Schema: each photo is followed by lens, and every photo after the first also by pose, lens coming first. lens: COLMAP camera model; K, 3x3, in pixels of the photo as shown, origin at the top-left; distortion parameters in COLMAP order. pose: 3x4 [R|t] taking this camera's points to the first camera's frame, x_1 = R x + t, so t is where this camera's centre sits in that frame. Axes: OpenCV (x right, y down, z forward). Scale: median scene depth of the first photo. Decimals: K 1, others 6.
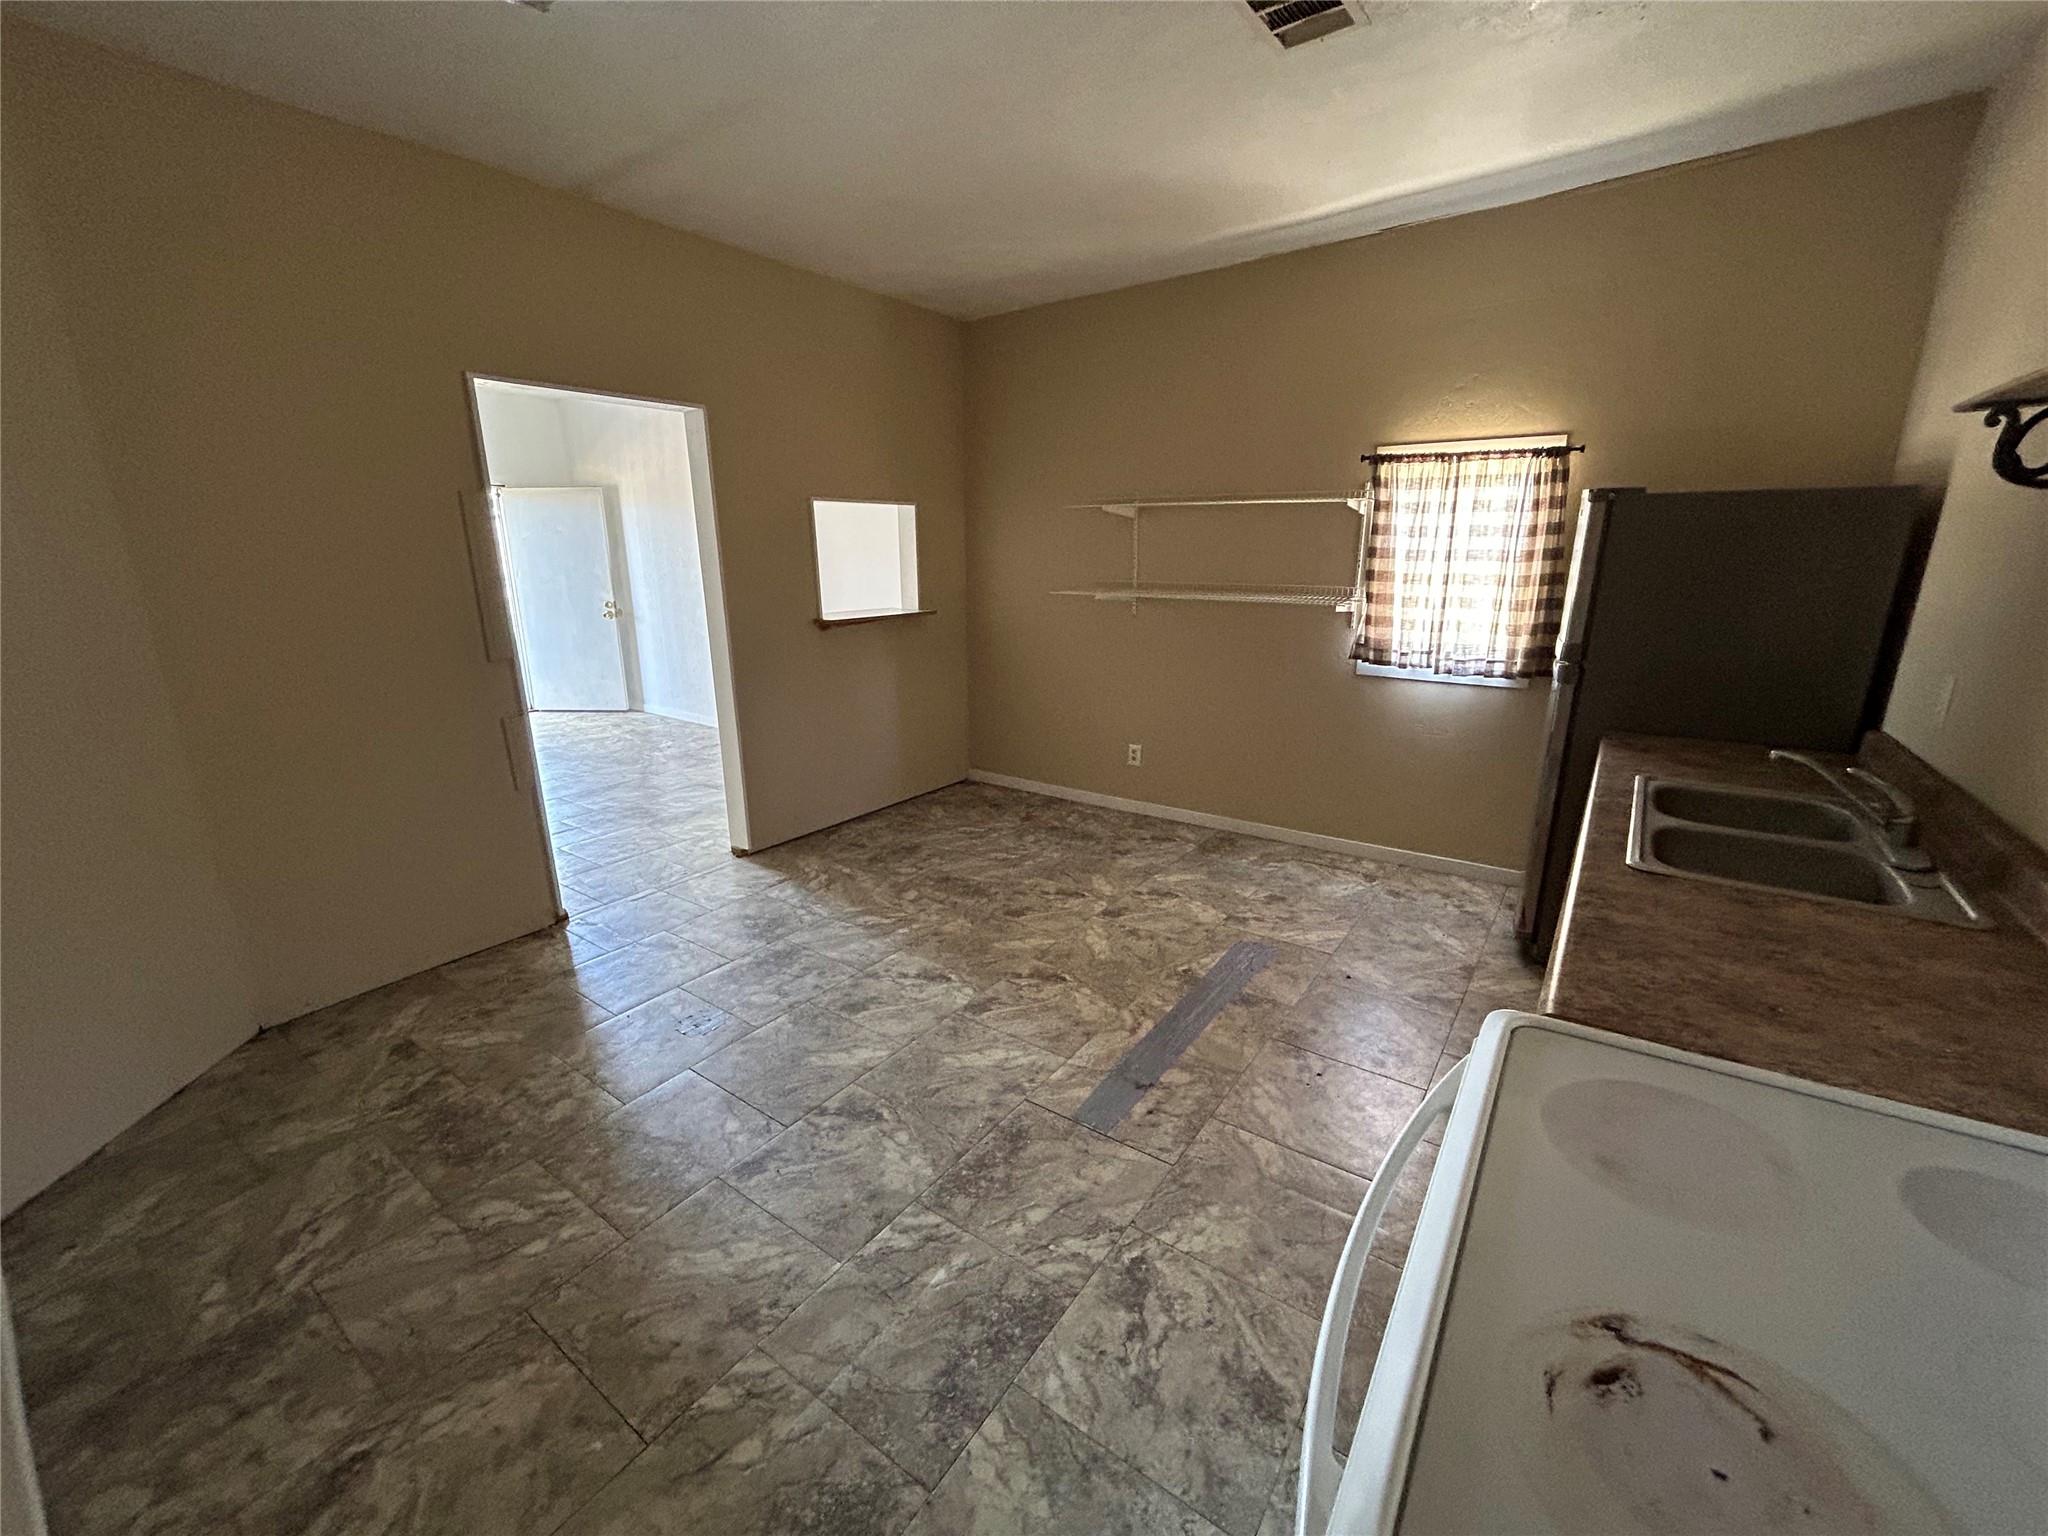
lens RADIAL K [[827.8, 0, 1024.0], [0, 827.8, 770.3], [0, 0, 1]] dist [-0.000808, -0.001566]
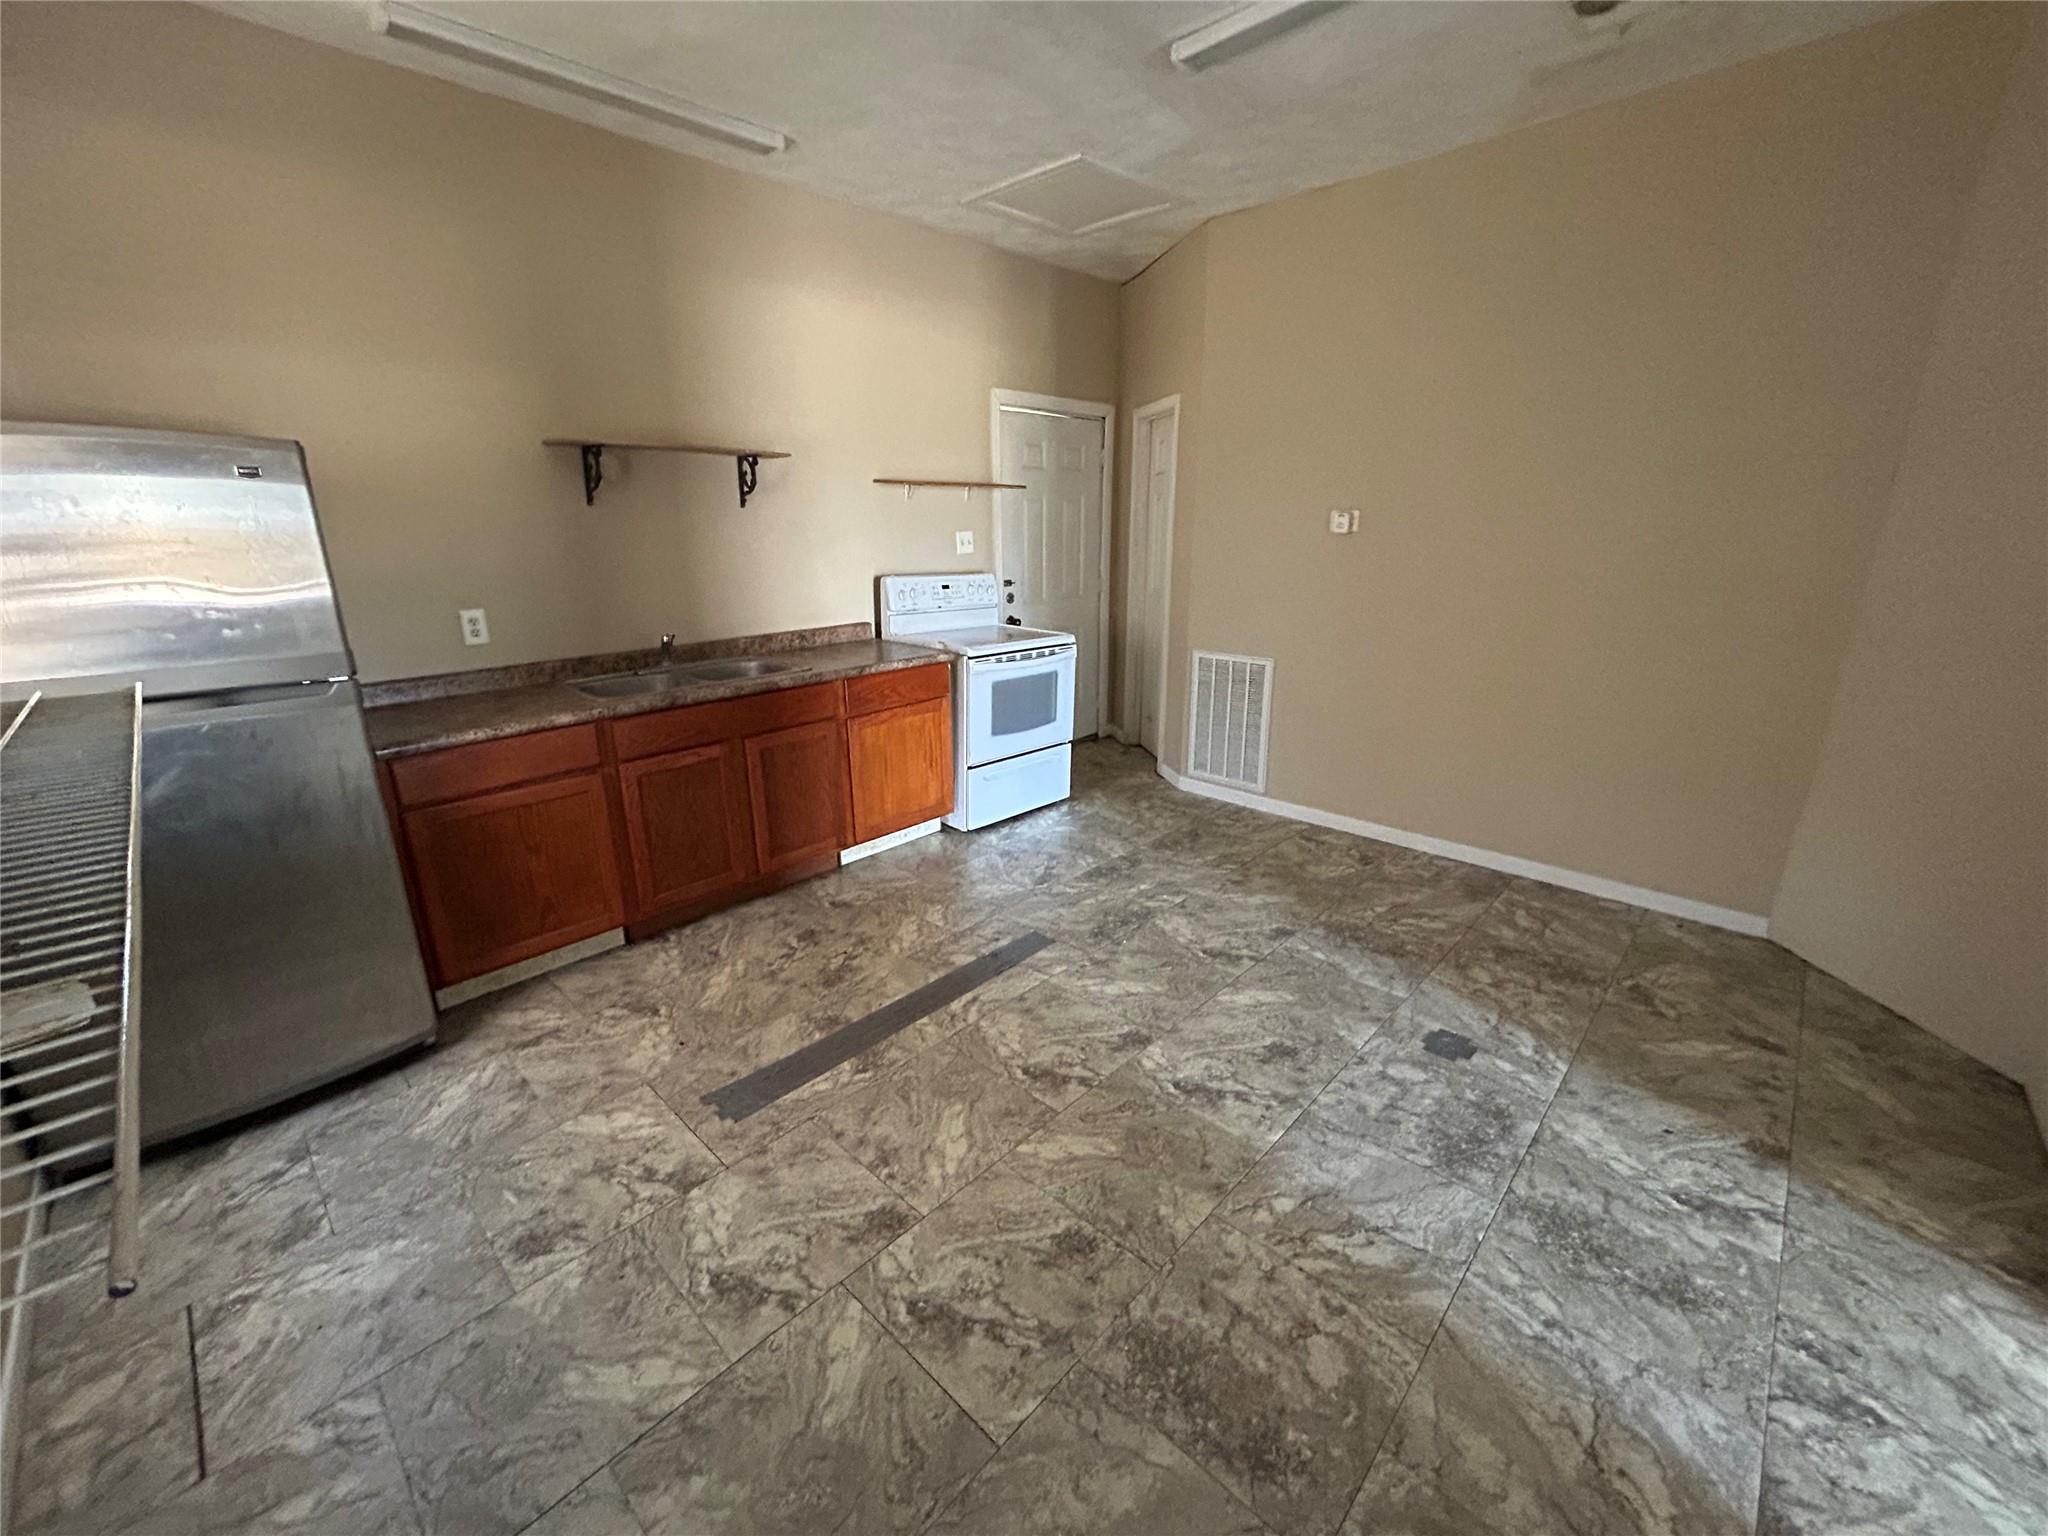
lens RADIAL K [[827.8, 0, 1019.9], [0, 827.8, 766.0], [0, 0, 1]] dist [-0.000808, -0.001566]
pose [[-0.989692, -0.020394, 0.141753, -0.050308], [0.057778, 0.848824, 0.525509, -0.392229], [-0.131041, 0.528282, -0.838896, 1.482867]]
